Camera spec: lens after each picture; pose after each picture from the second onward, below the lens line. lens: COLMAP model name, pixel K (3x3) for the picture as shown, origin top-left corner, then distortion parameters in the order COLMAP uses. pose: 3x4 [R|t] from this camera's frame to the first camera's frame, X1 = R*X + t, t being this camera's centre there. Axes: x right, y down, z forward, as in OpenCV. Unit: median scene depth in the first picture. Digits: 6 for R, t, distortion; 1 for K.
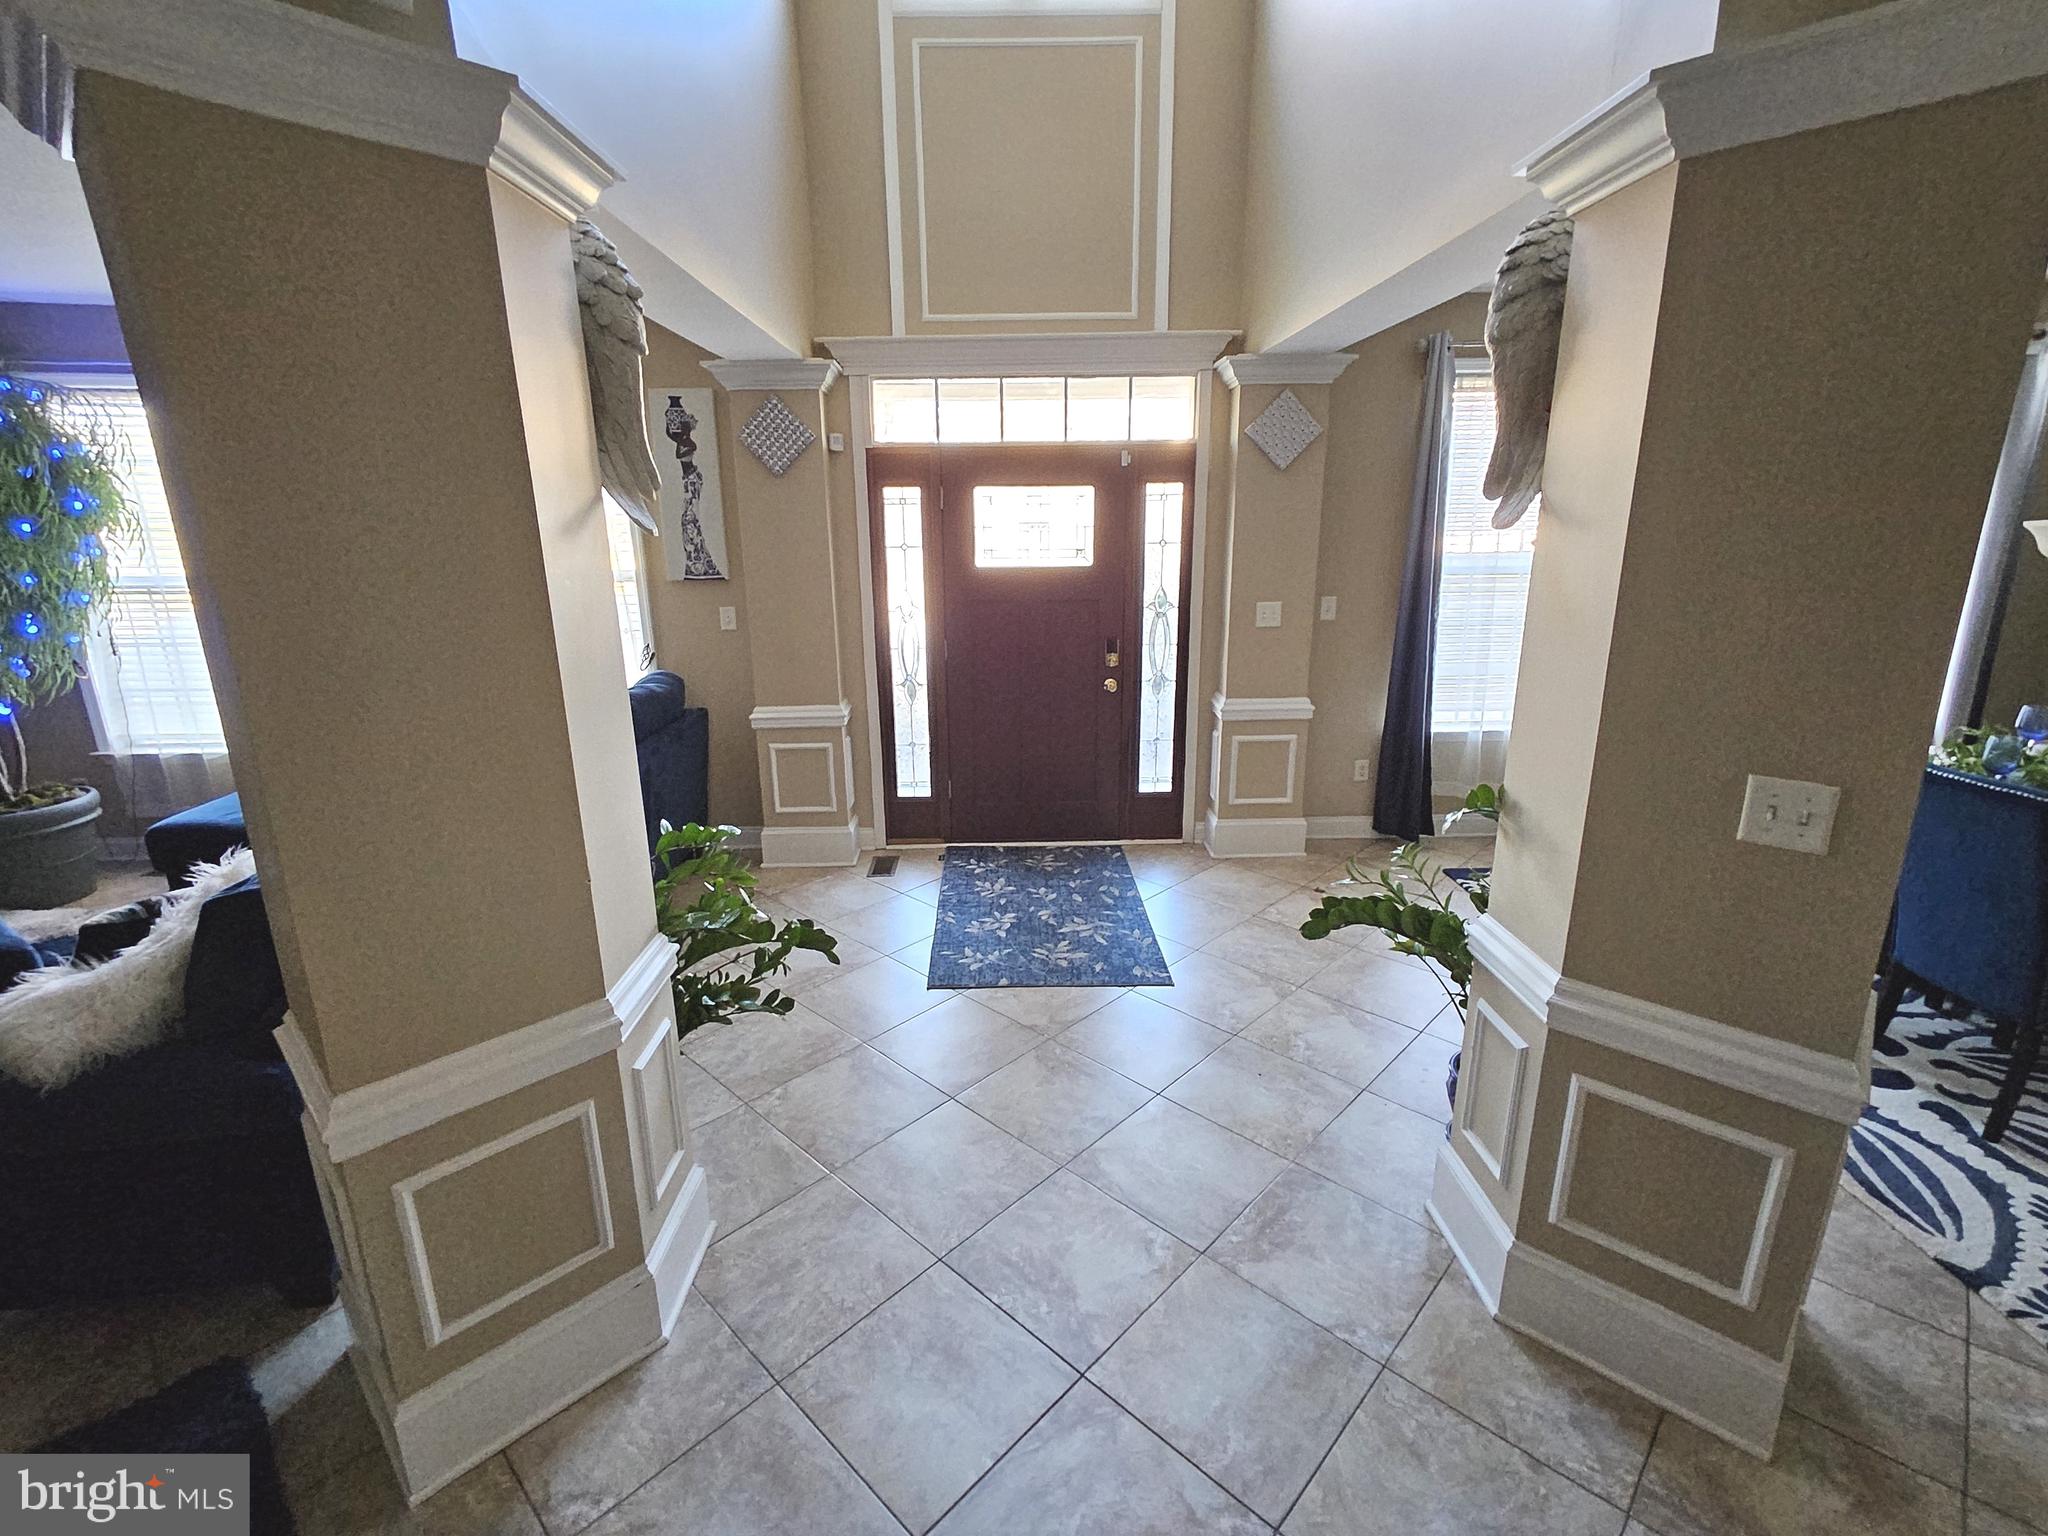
lens RADIAL K [[928.0, 0, 1032.5], [0, 928.0, 768.4], [0, 0, 1]] dist [0.001331, 0.000422]
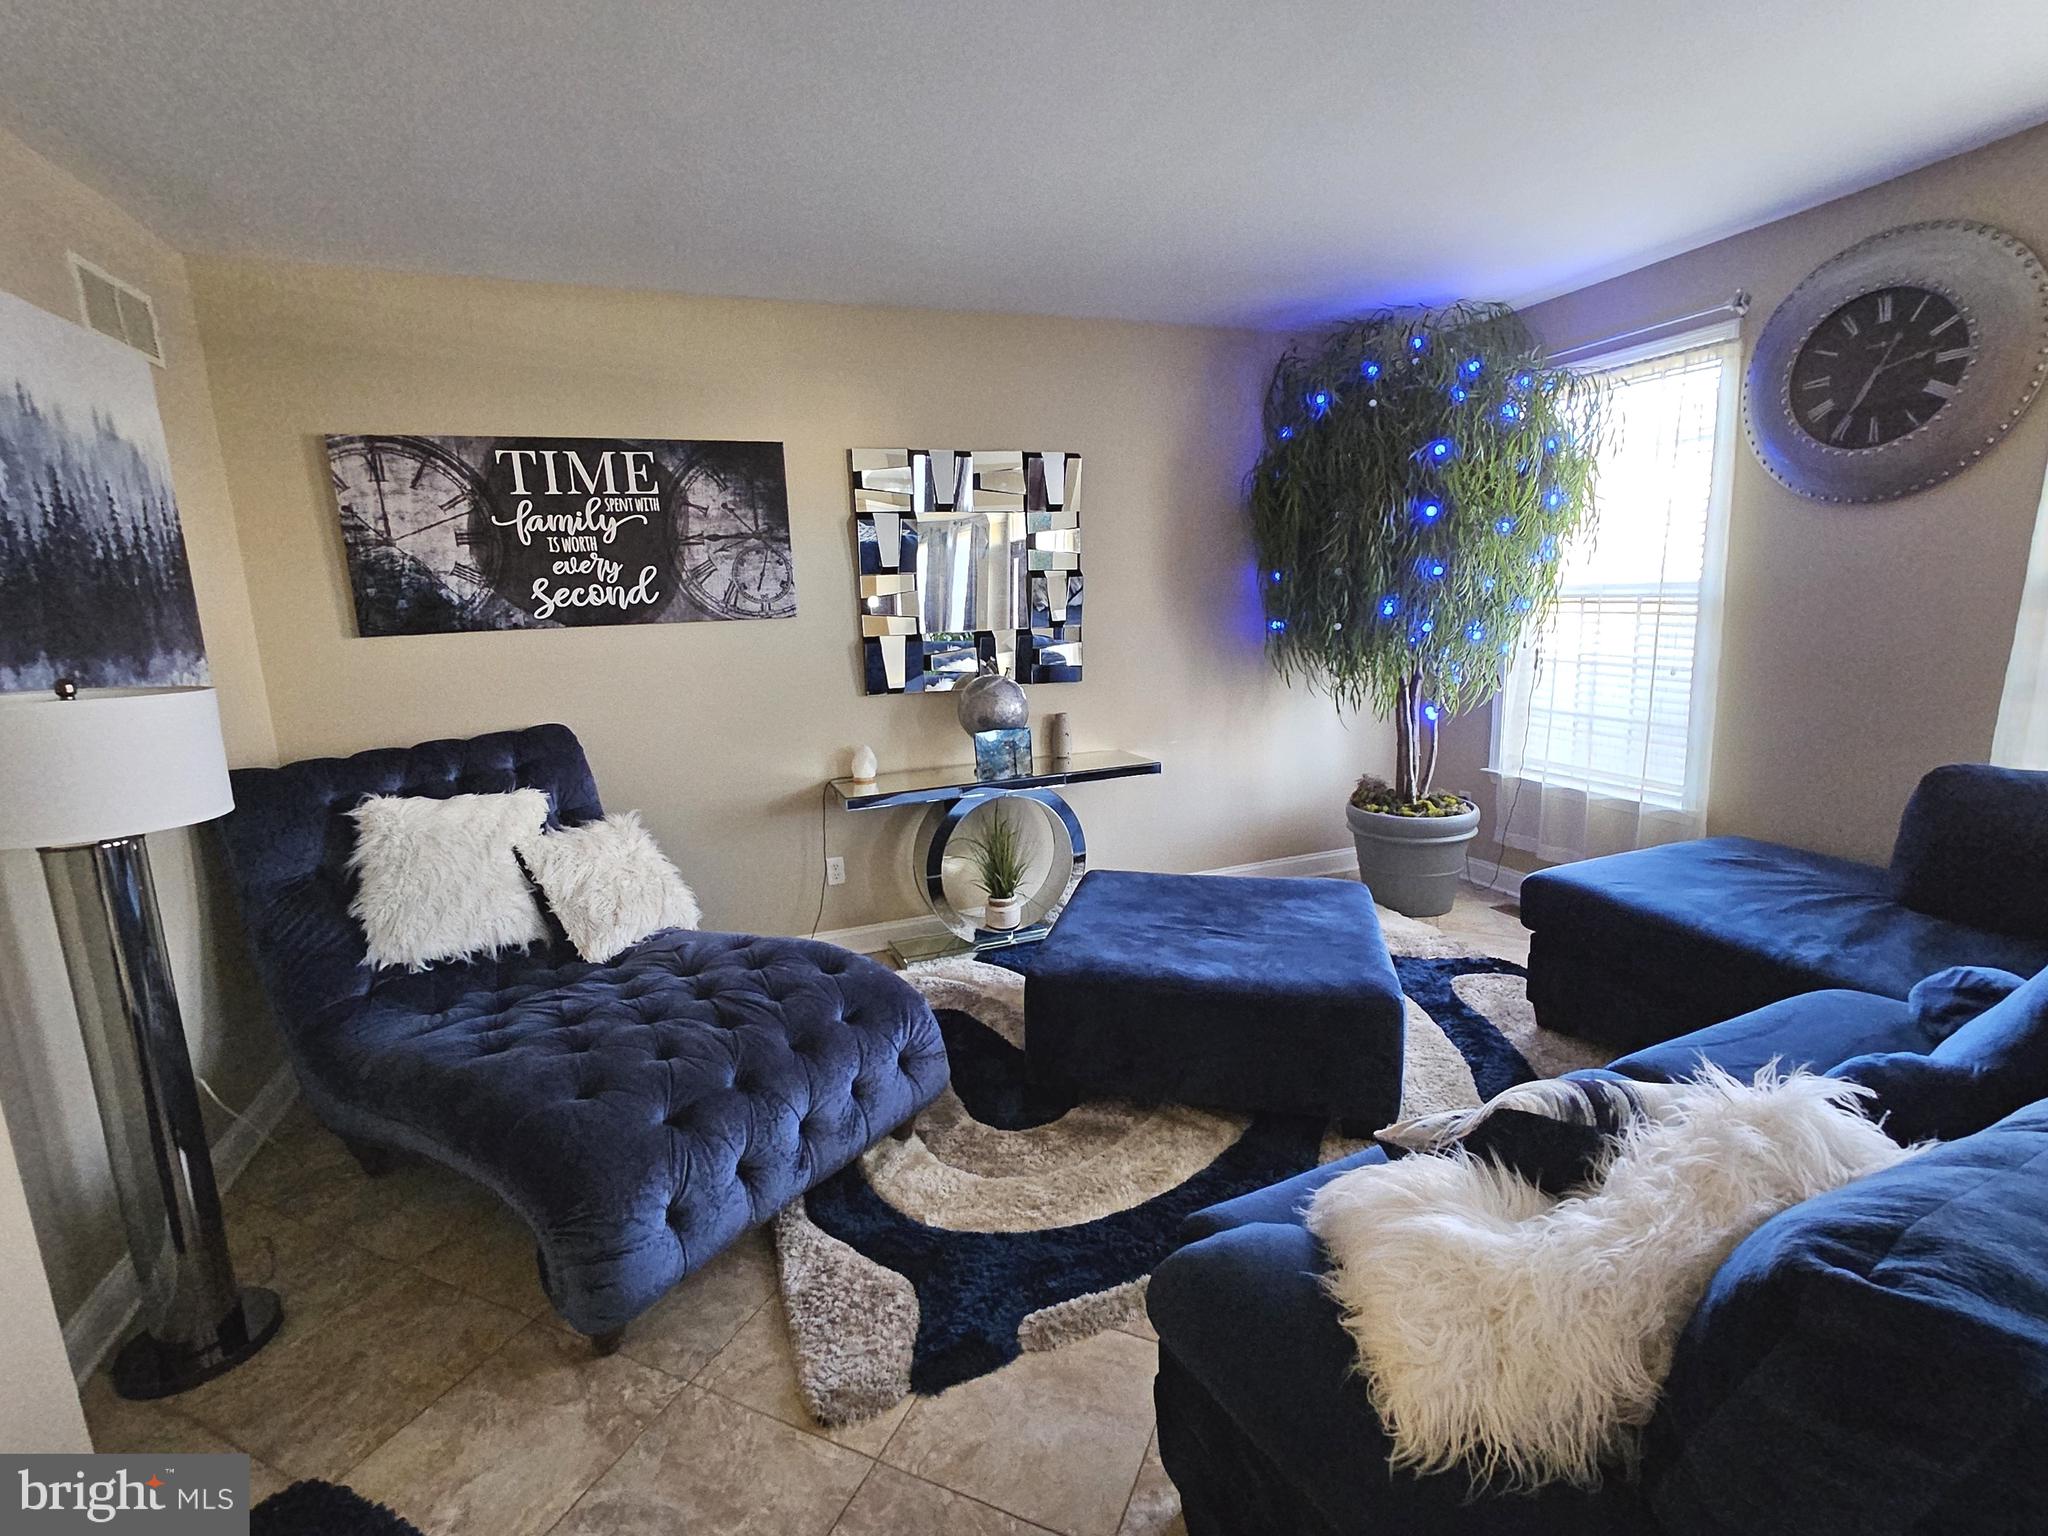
lens RADIAL K [[928.0, 0, 1014.7], [0, 928.0, 766.8], [0, 0, 1]] dist [0.001331, 0.000422]
pose [[0.324972, 0.170699, -0.930191, -0.294534], [-0.217882, 0.970630, 0.102001, -0.011472], [0.920283, 0.169524, 0.352619, 0.230233]]
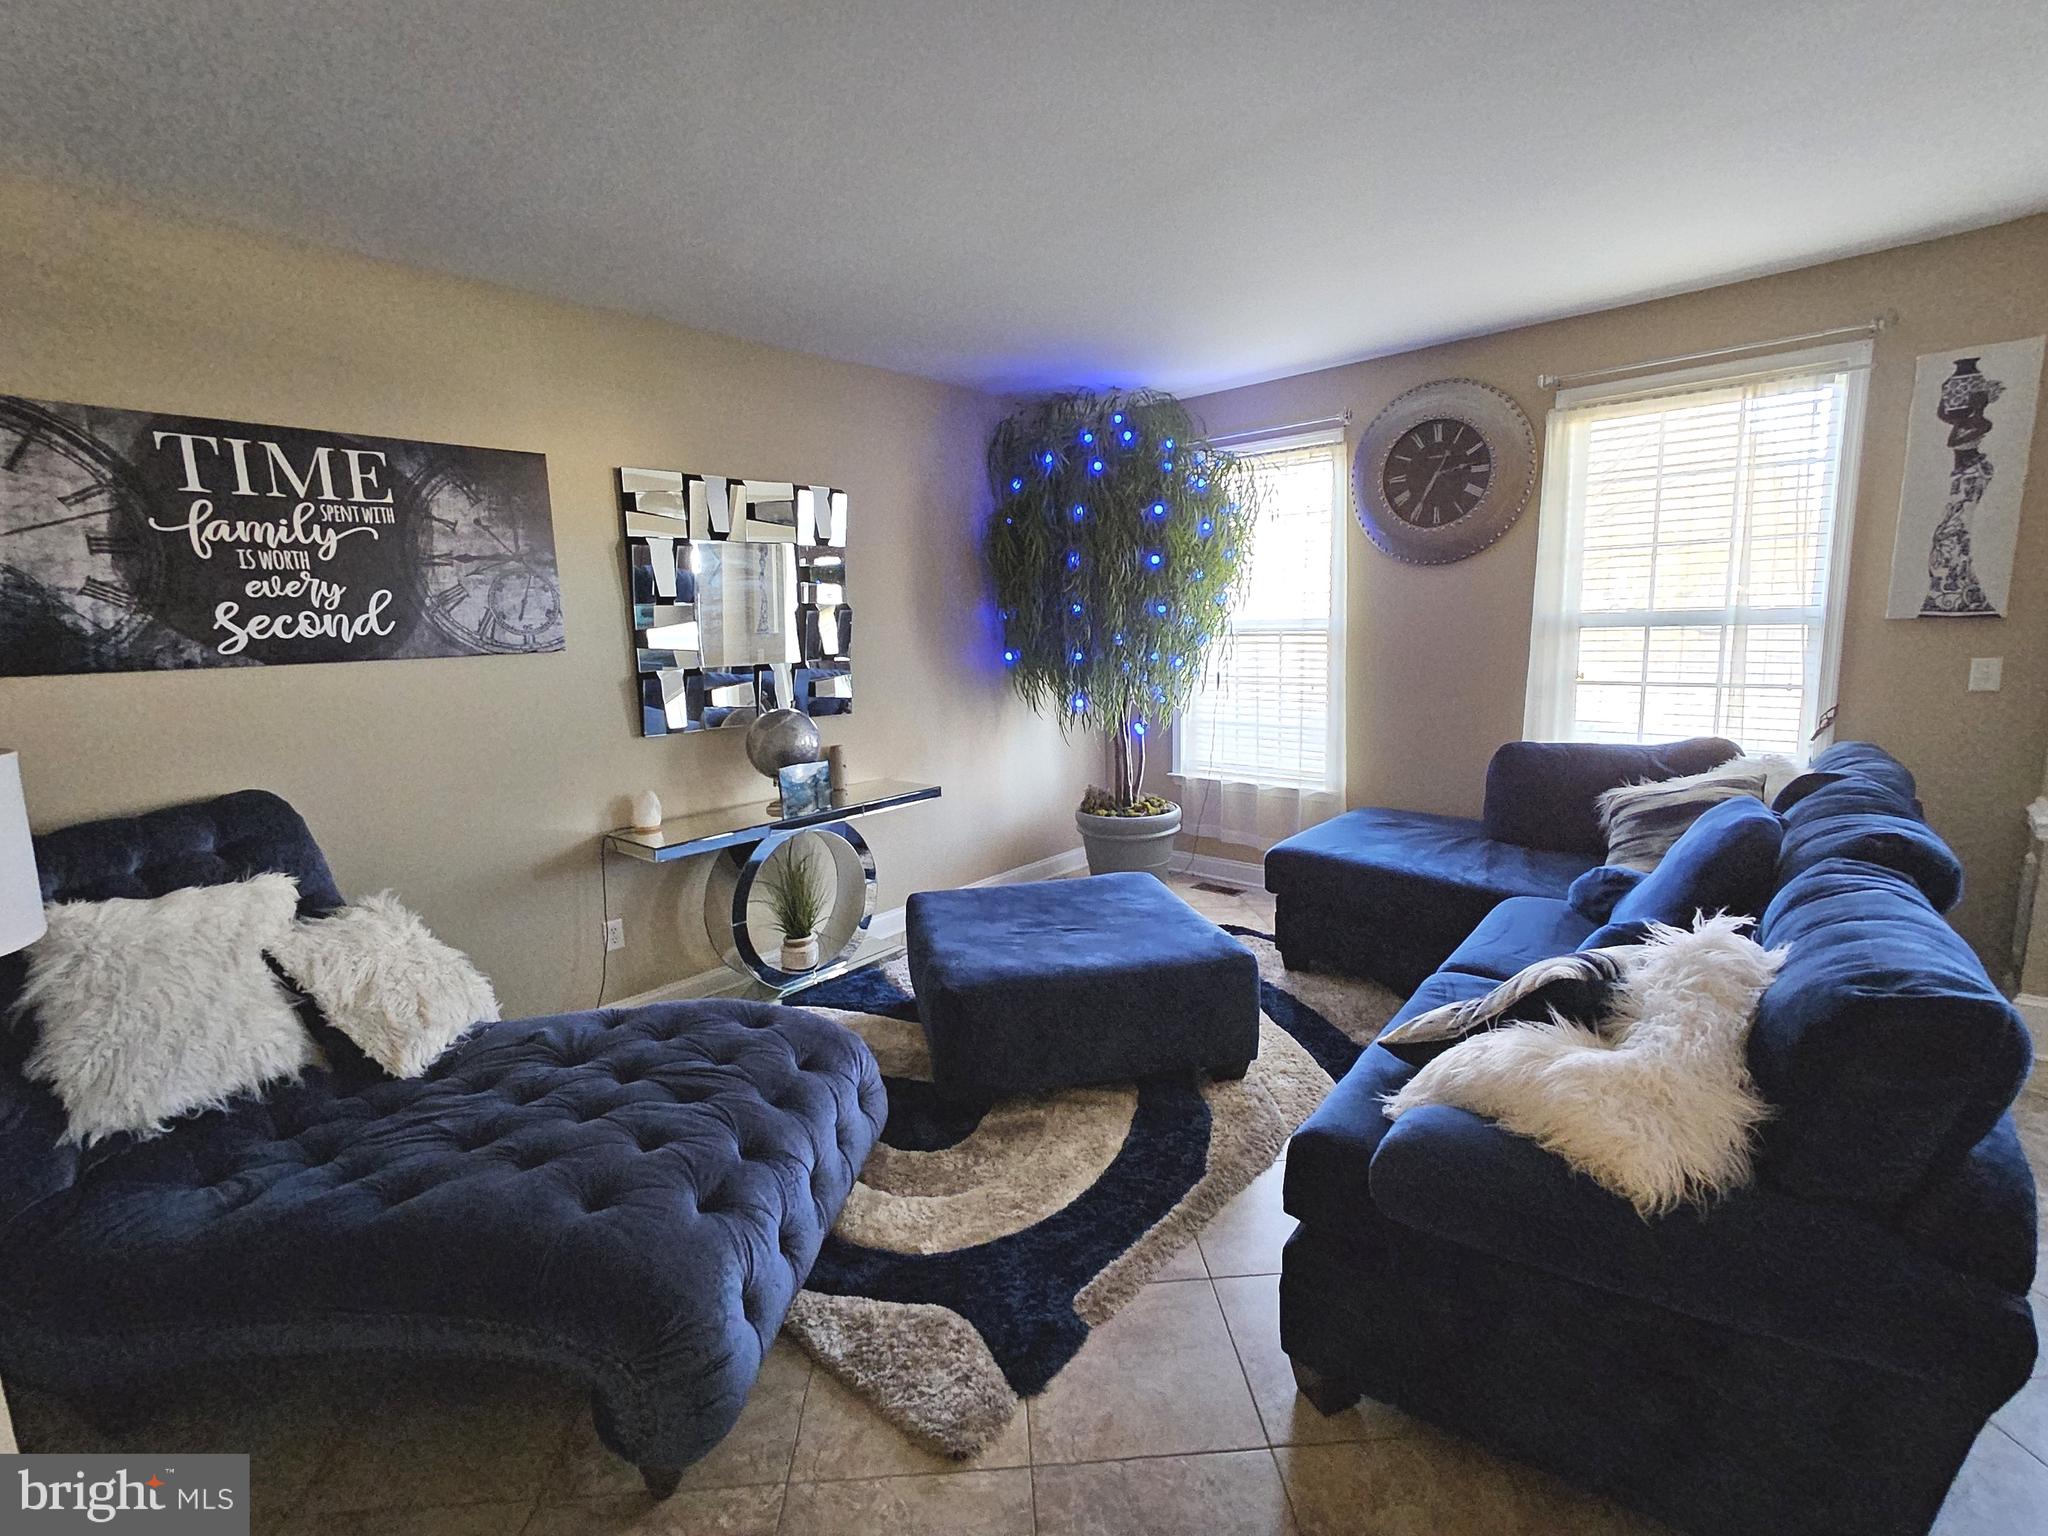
lens RADIAL K [[928.0, 0, 1003.1], [0, 928.0, 769.4], [0, 0, 1]] dist [0.001331, 0.000422]
pose [[0.719510, 0.098570, -0.687451, -0.391846], [-0.160259, 0.986726, -0.026250, 0.042657], [0.675739, 0.129057, 0.725756, 0.031441]]
